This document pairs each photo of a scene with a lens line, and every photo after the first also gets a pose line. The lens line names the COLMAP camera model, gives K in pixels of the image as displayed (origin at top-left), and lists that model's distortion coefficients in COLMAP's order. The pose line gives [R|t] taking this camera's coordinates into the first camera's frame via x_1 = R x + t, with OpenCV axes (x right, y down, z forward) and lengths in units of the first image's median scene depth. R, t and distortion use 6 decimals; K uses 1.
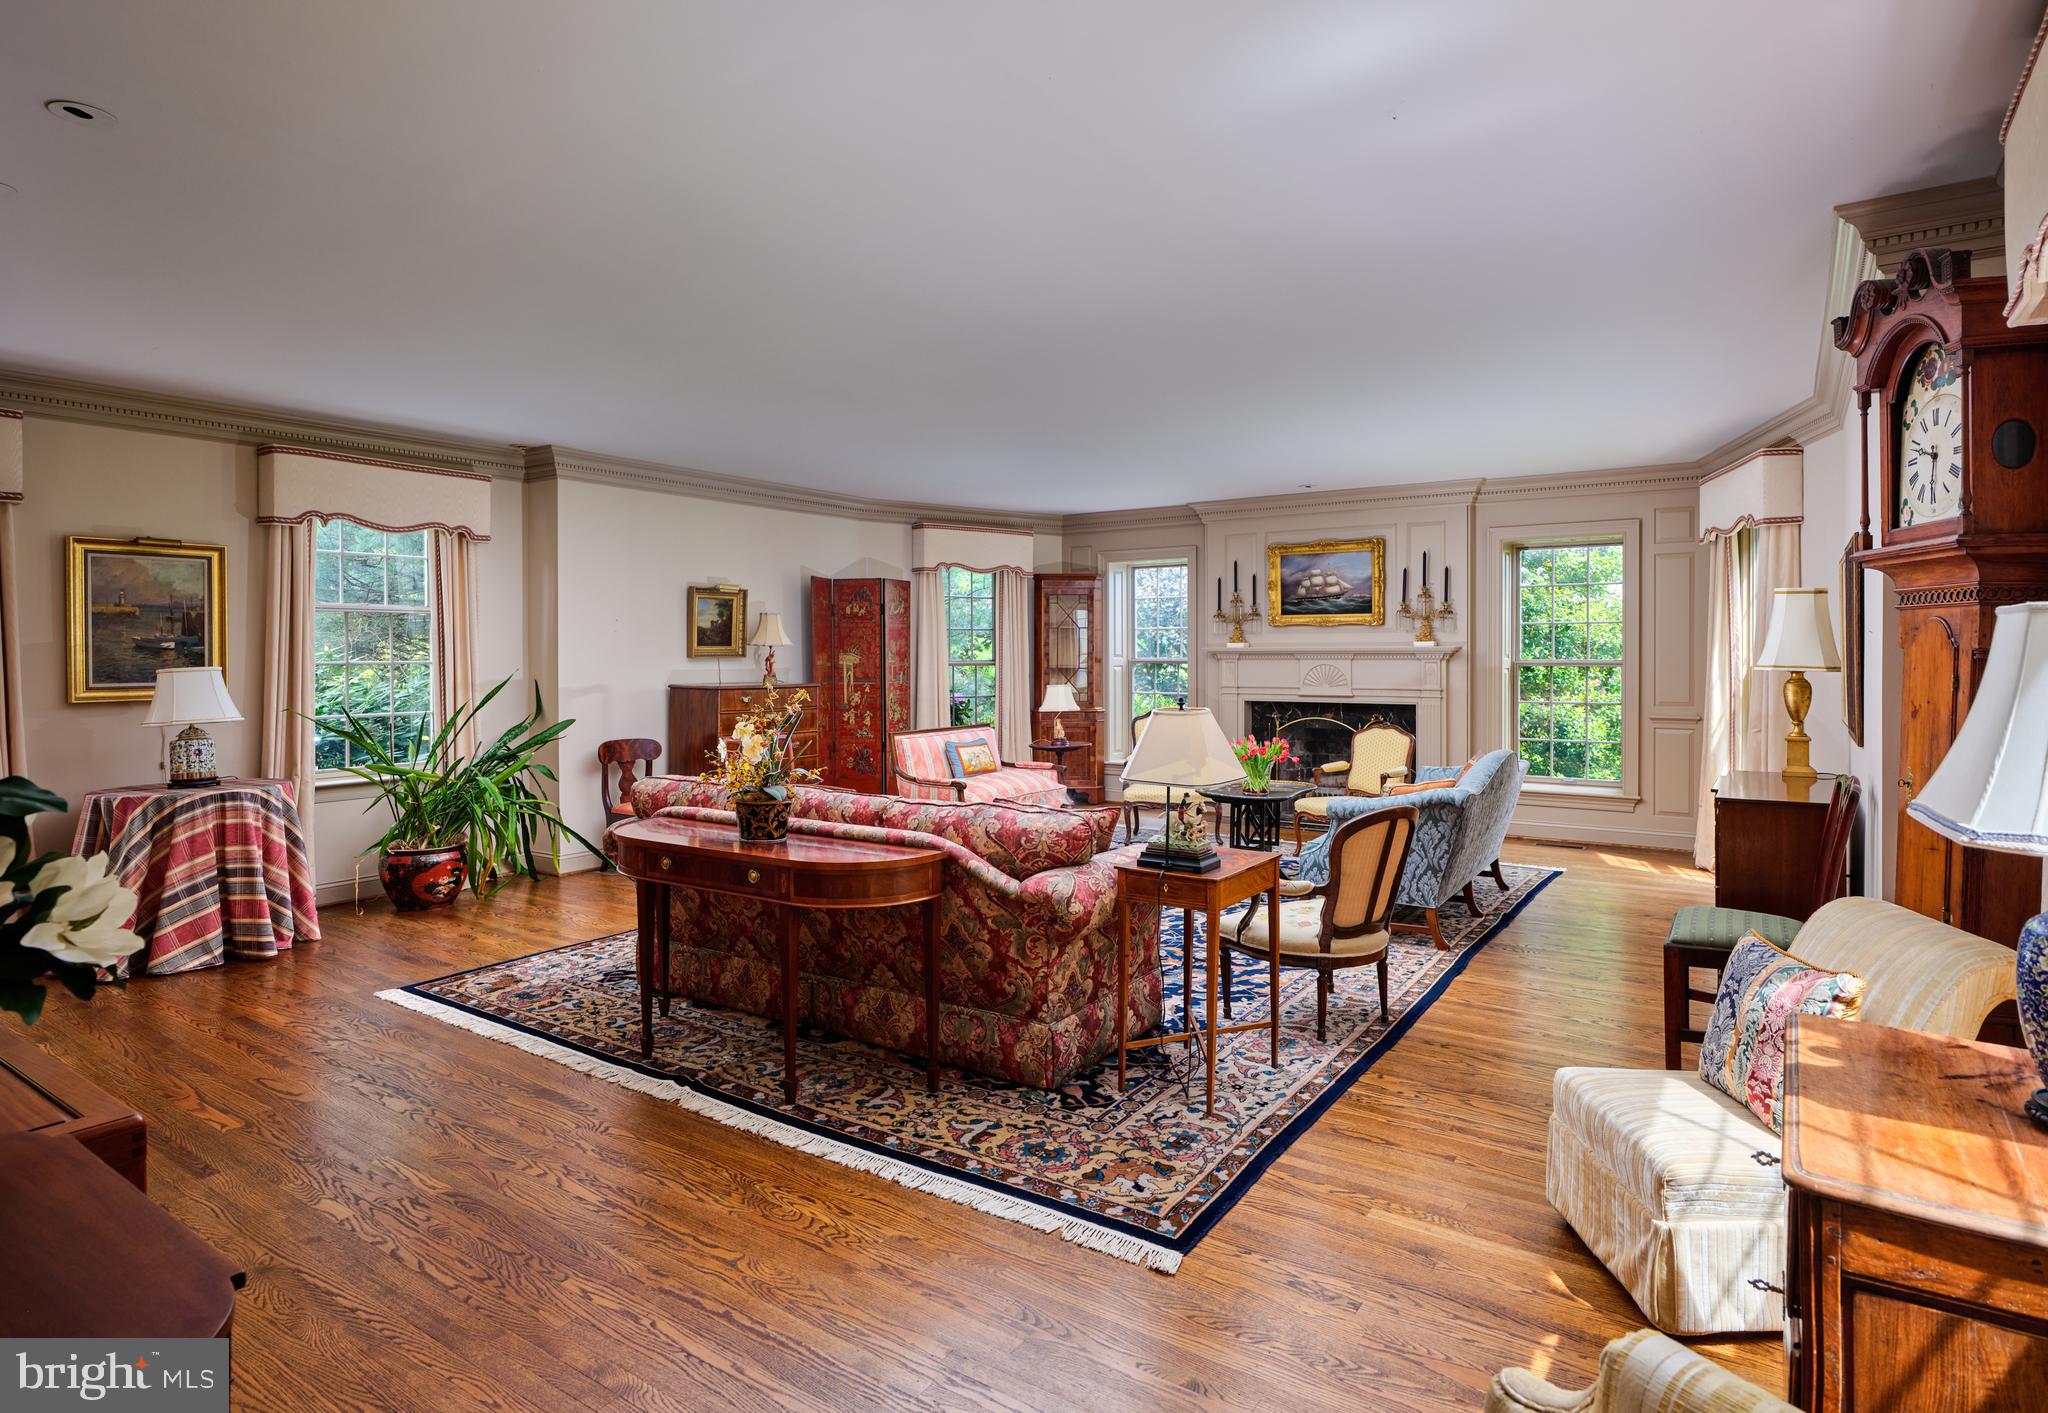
lens RADIAL K [[1104.8, 0, 1023.9], [0, 1104.8, 665.2], [0, 0, 1]] dist [0.005384, -0.000023]
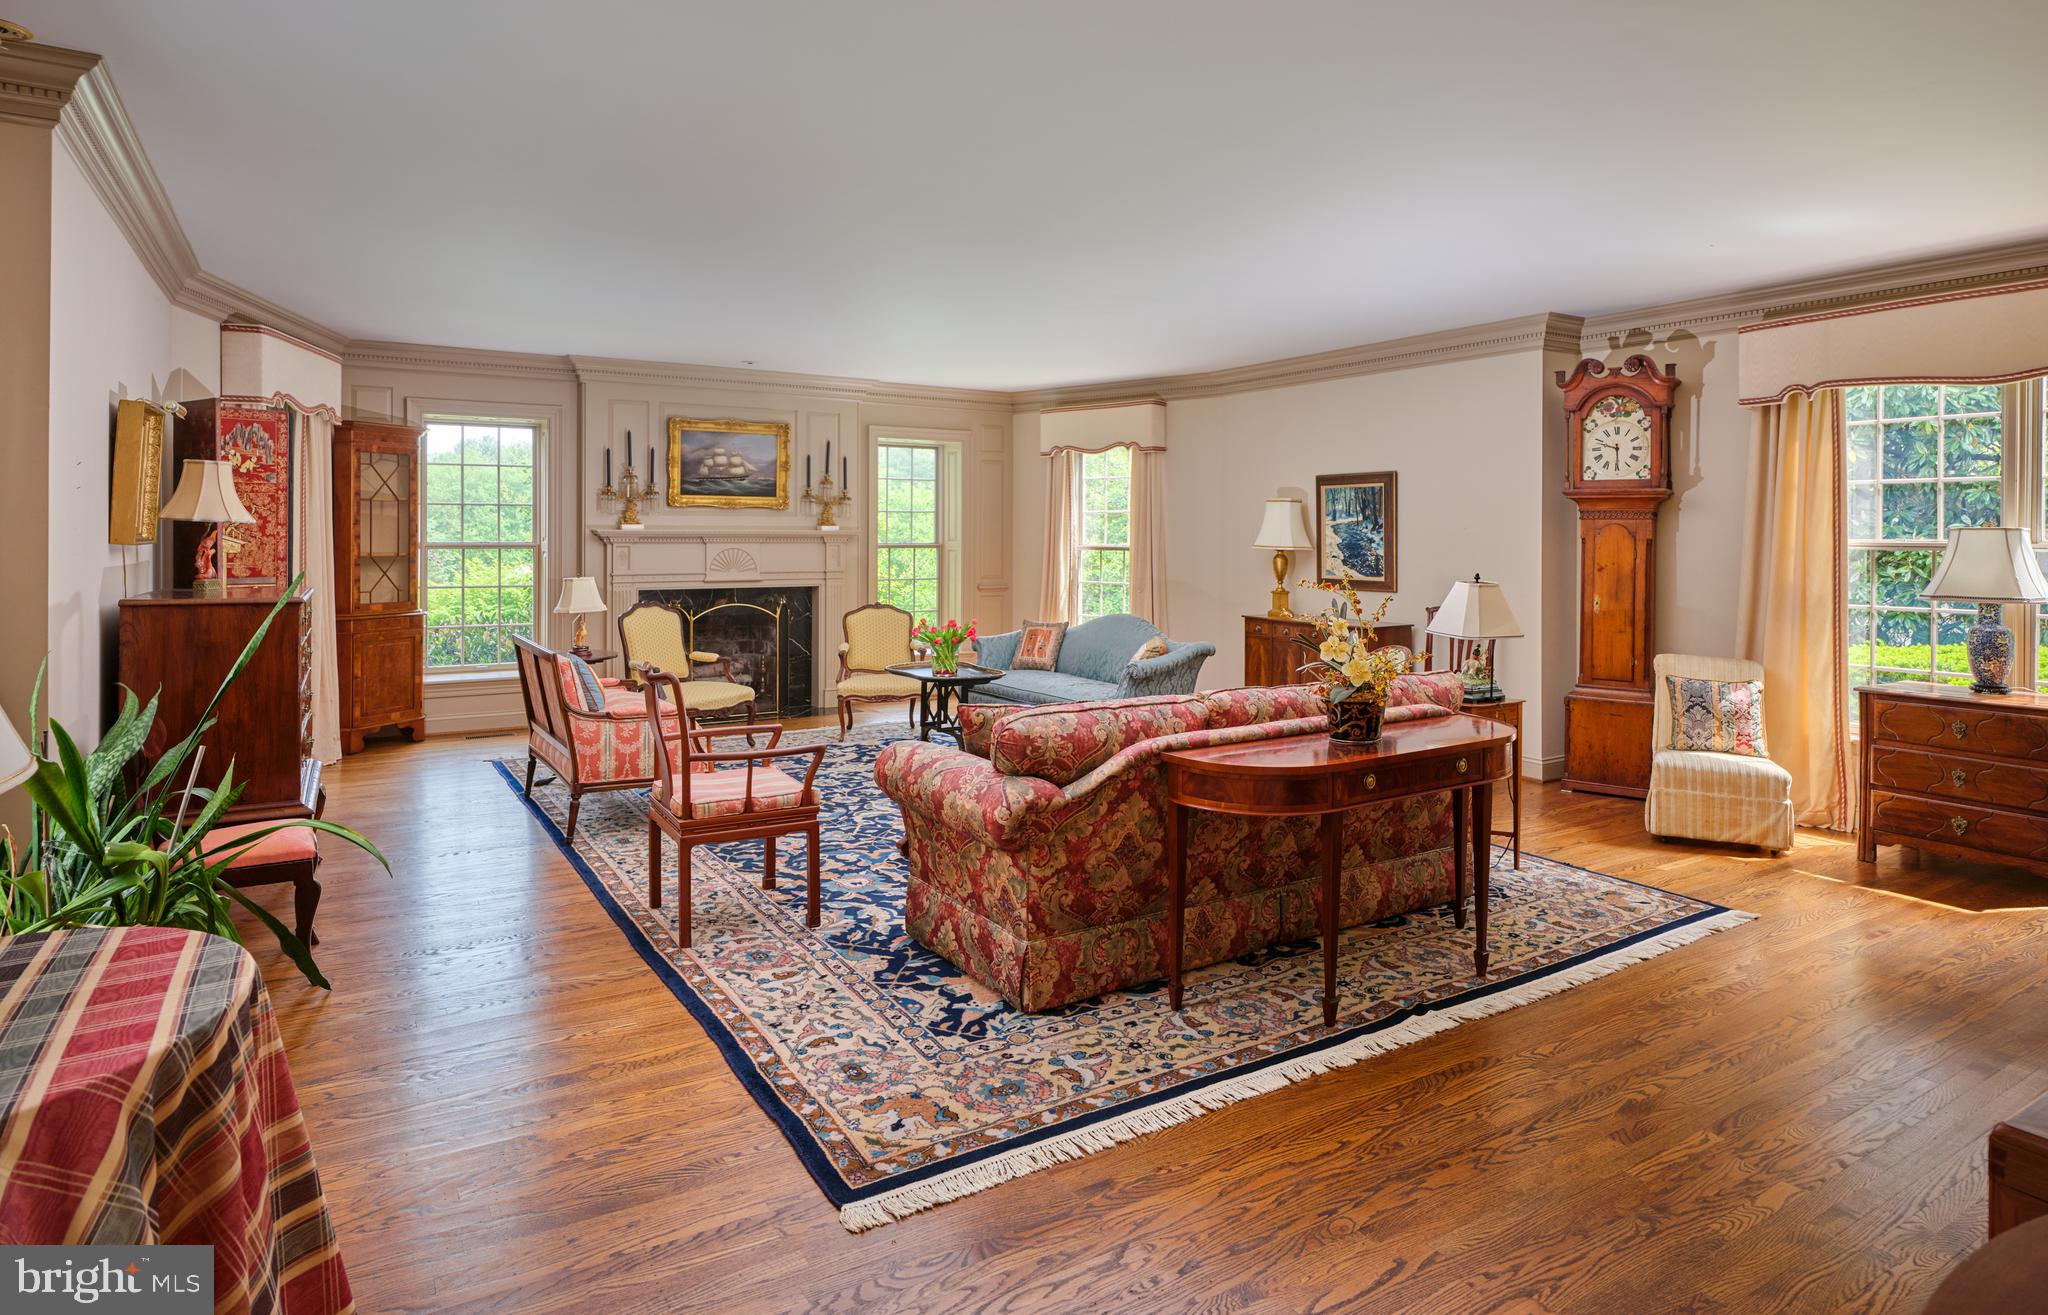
lens RADIAL K [[1130.6, 0, 1019.5], [0, 1130.6, 533.4], [0, 0, 1]] dist [-0.003558, 0.000565]
pose [[0.403247, 0.003971, 0.915082, -0.531816], [0.006045, 0.999957, -0.007003, -0.005136], [-0.915071, 0.008356, 0.403206, 0.379038]]
